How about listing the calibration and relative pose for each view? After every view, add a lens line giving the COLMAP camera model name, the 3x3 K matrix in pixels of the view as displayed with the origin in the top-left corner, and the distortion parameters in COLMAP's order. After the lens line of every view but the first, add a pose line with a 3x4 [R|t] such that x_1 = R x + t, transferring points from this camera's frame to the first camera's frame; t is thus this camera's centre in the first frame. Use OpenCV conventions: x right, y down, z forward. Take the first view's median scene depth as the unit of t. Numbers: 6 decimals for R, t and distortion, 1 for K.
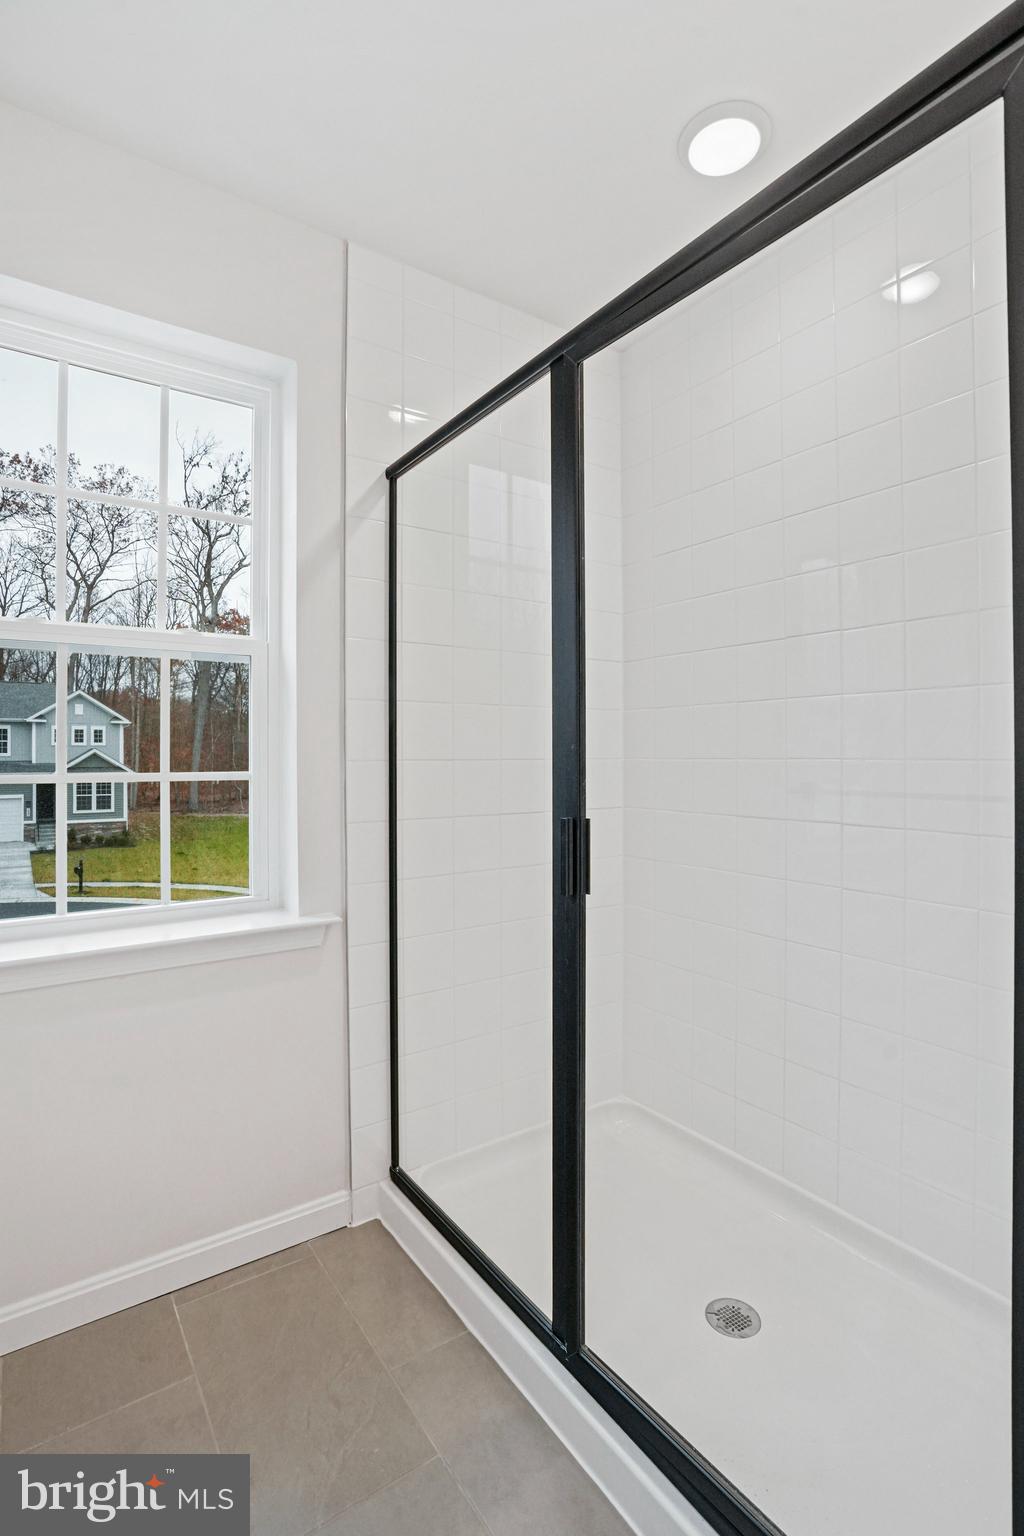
lens RADIAL K [[736.3, 0, 522.6], [0, 736.3, 758.5], [0, 0, 1]] dist [-0.057522, 0.025474]
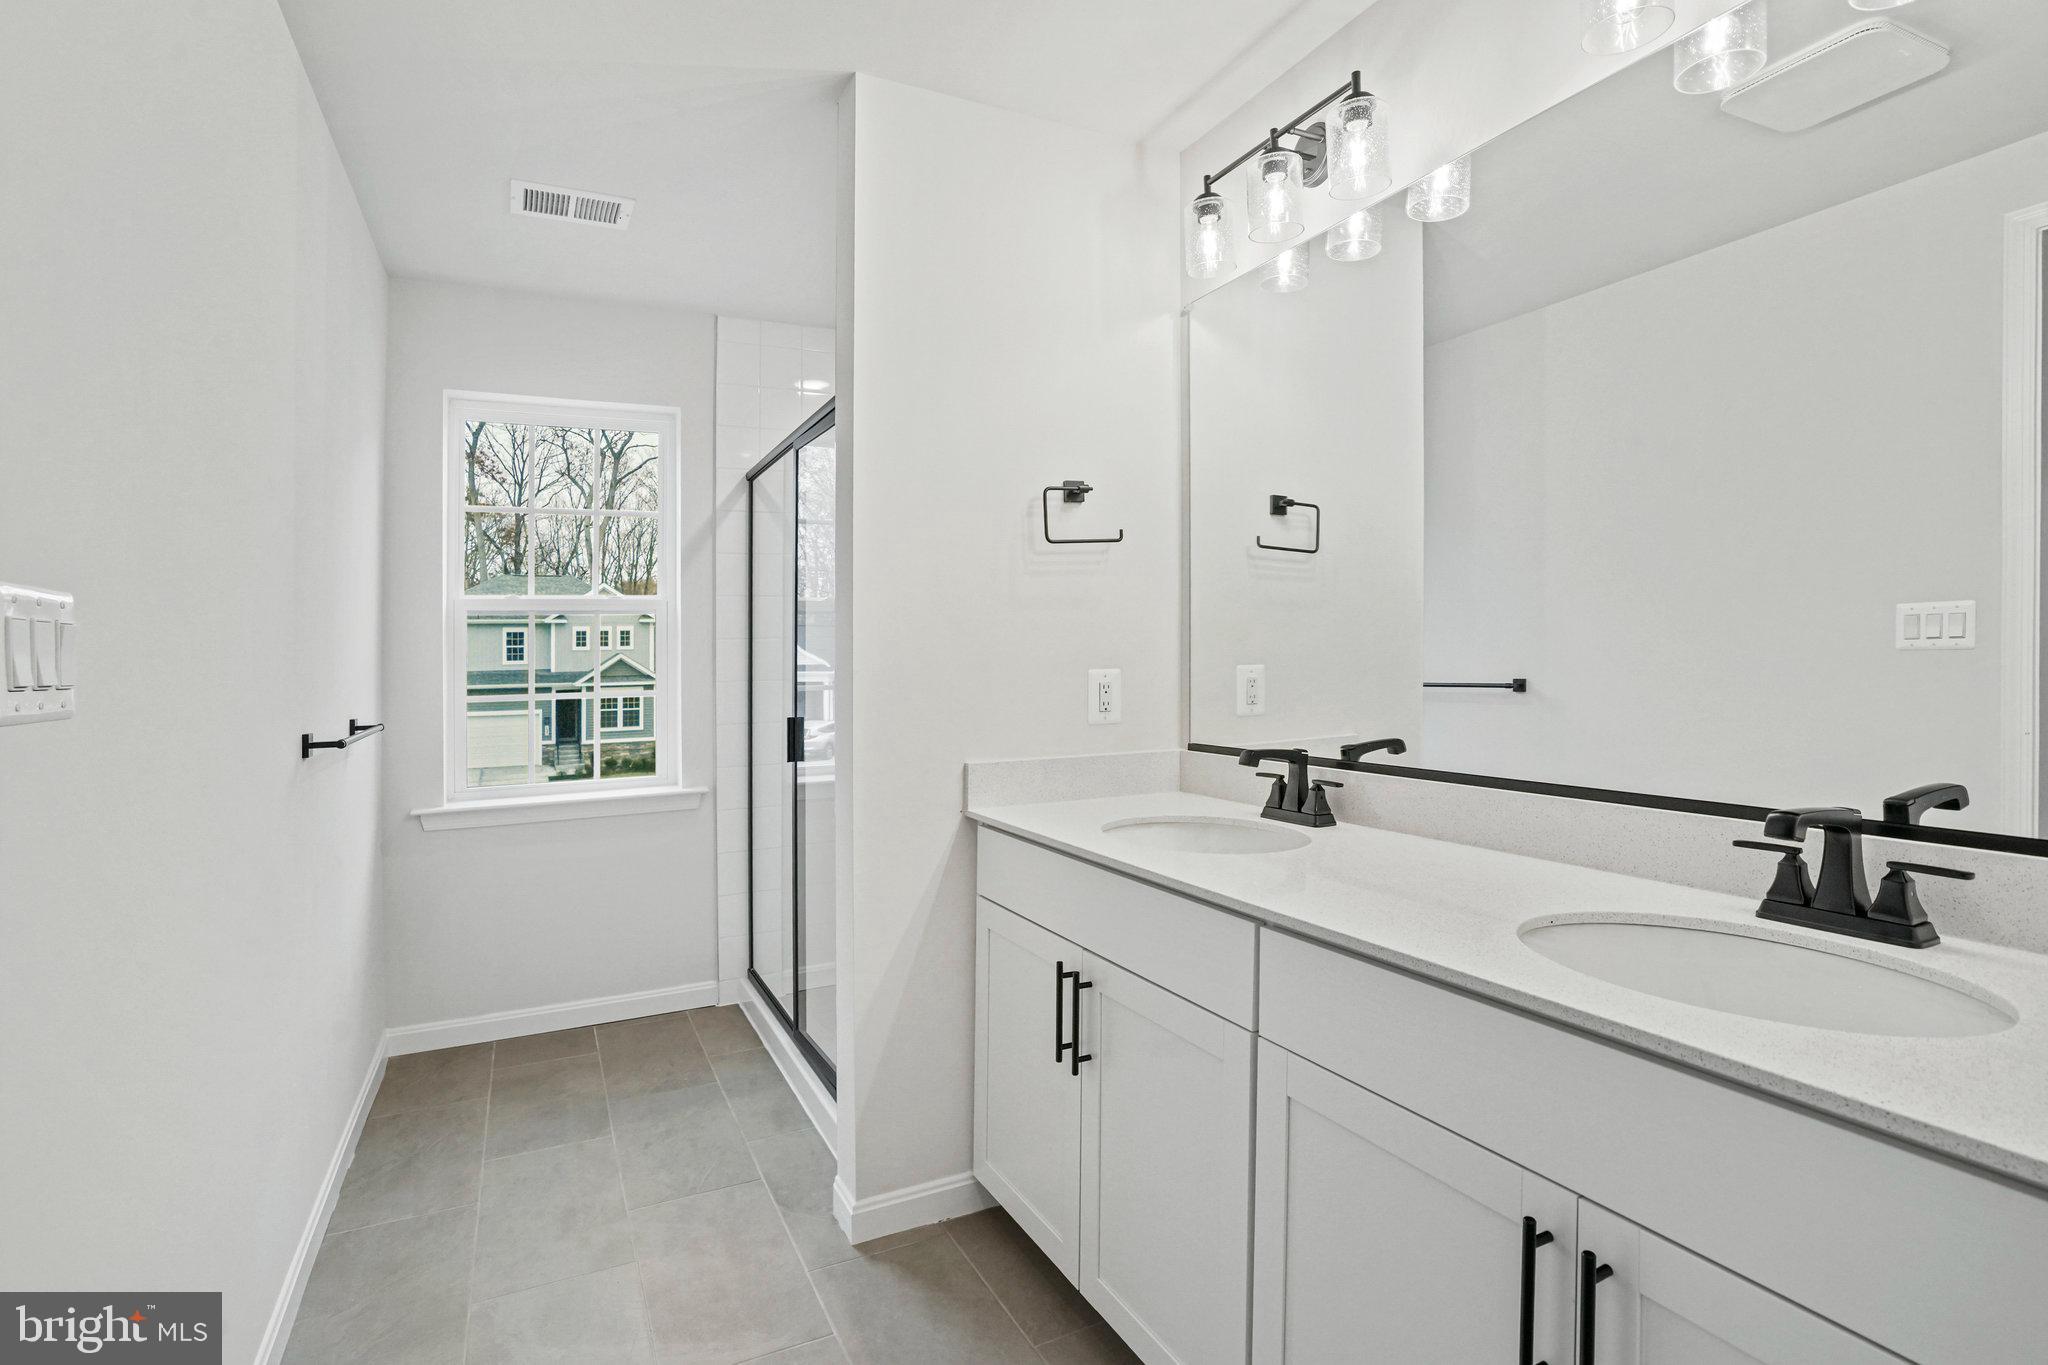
lens RADIAL K [[1055.6, 0, 1076.2], [0, 1055.6, 619.3], [0, 0, 1]] dist [-0.053594, 0.000230]
pose [[0.990302, -0.021401, -0.137274, 0.089755], [0.017089, 0.999325, -0.032508, -0.004914], [0.137878, 0.029847, 0.989999, -0.114088]]
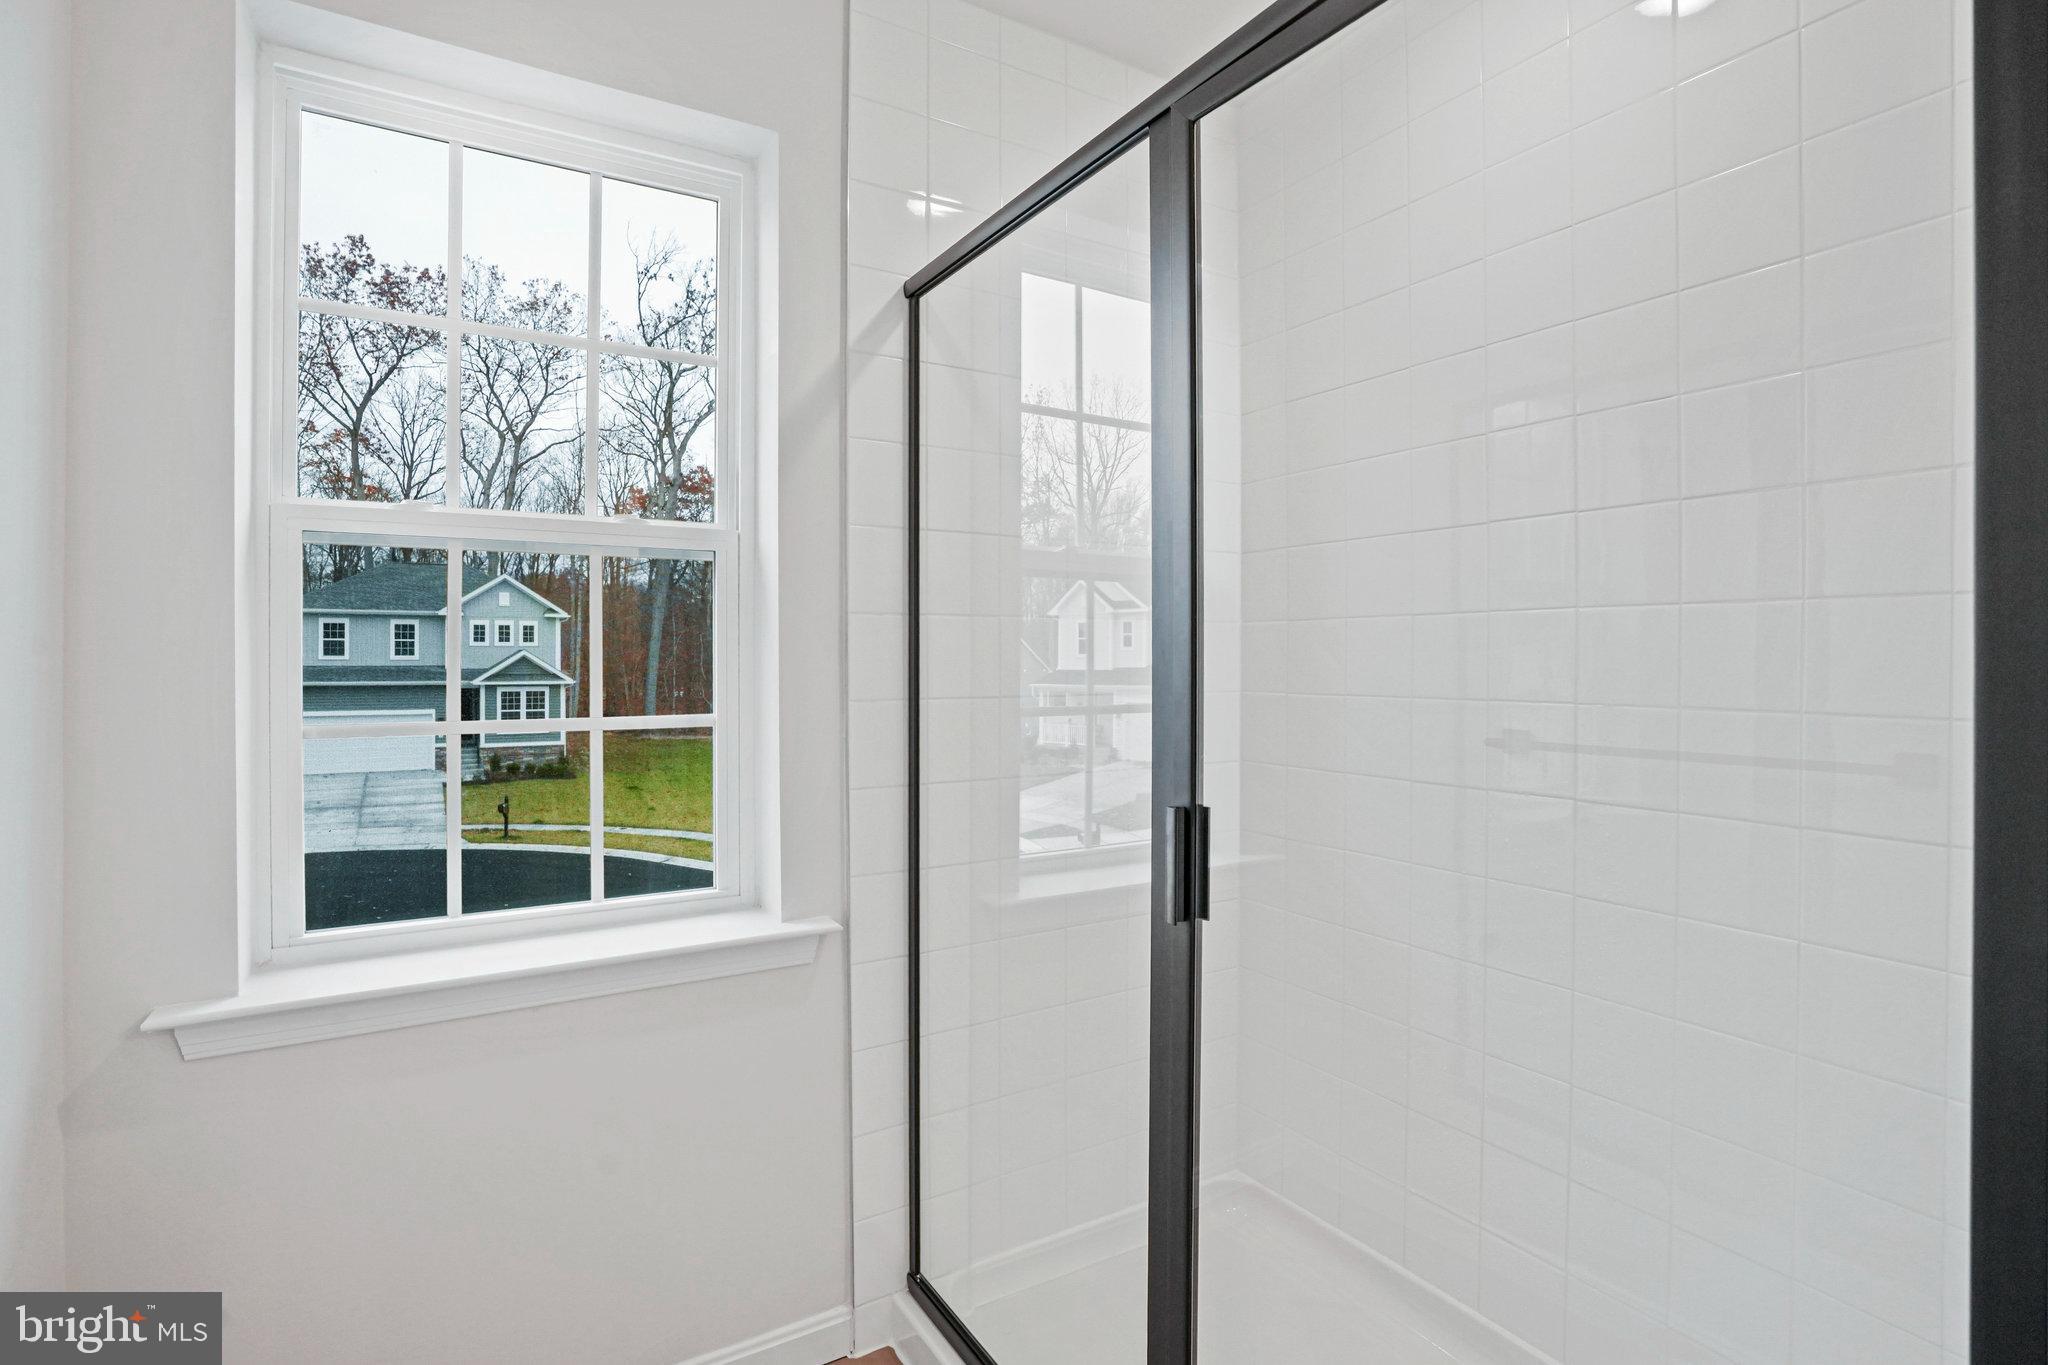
lens RADIAL K [[981.7, 0, 1015.9], [0, 981.7, 667.7], [0, 0, 1]] dist [-0.057522, 0.025474]
pose [[0.997792, 0.003643, -0.066321, -0.002082], [-0.003161, 0.999968, 0.007370, -0.004263], [0.066346, -0.007144, 0.997771, 0.008653]]
